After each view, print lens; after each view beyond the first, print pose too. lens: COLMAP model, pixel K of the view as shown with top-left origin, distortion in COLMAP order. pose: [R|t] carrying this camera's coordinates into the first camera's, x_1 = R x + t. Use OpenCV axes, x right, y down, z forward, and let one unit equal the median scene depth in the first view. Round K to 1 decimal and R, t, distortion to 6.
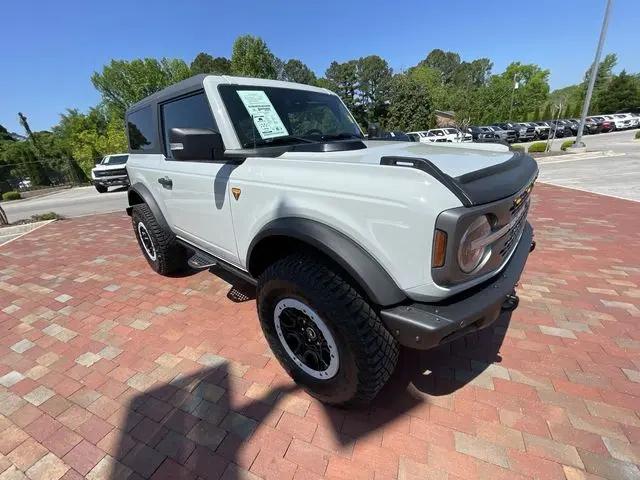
lens RADIAL K [[260.2, 0, 320.0], [0, 260.2, 240.0], [0, 0, 1]] dist [-0.002459, -0.000465]
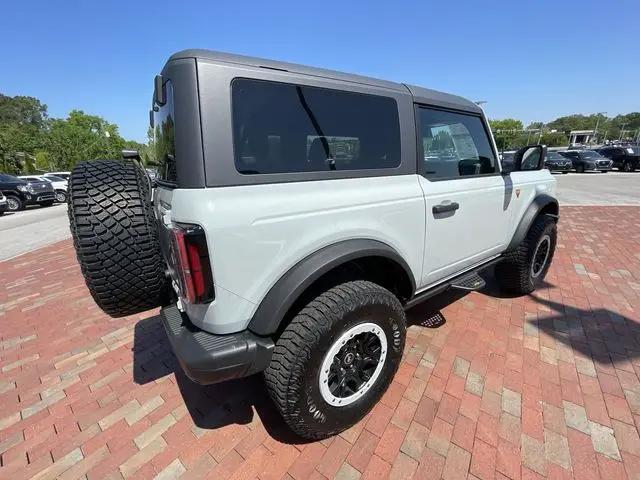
lens RADIAL K [[258.5, 0, 320.0], [0, 258.5, 240.0], [0, 0, 1]] dist [-0.004472, -0.000302]
pose [[0.253432, -0.227197, 0.940295, -1.432484], [0.374126, 0.919409, 0.121315, -0.372987], [-0.892077, 0.321044, 0.318008, 1.137911]]
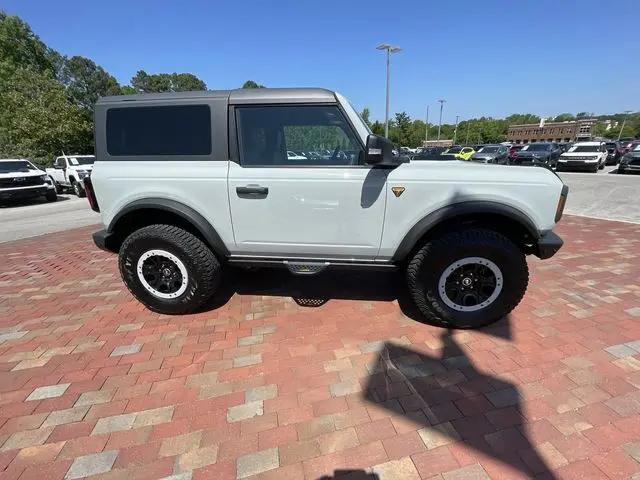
lens RADIAL K [[260.2, 0, 320.0], [0, 260.2, 240.0], [0, 0, 1]] dist [-0.002459, -0.000465]
pose [[0.811689, -0.140372, 0.566972, -0.956012], [0.180506, 0.983461, -0.014928, 0.000409], [-0.555499, 0.114459, 0.823602, 0.146429]]
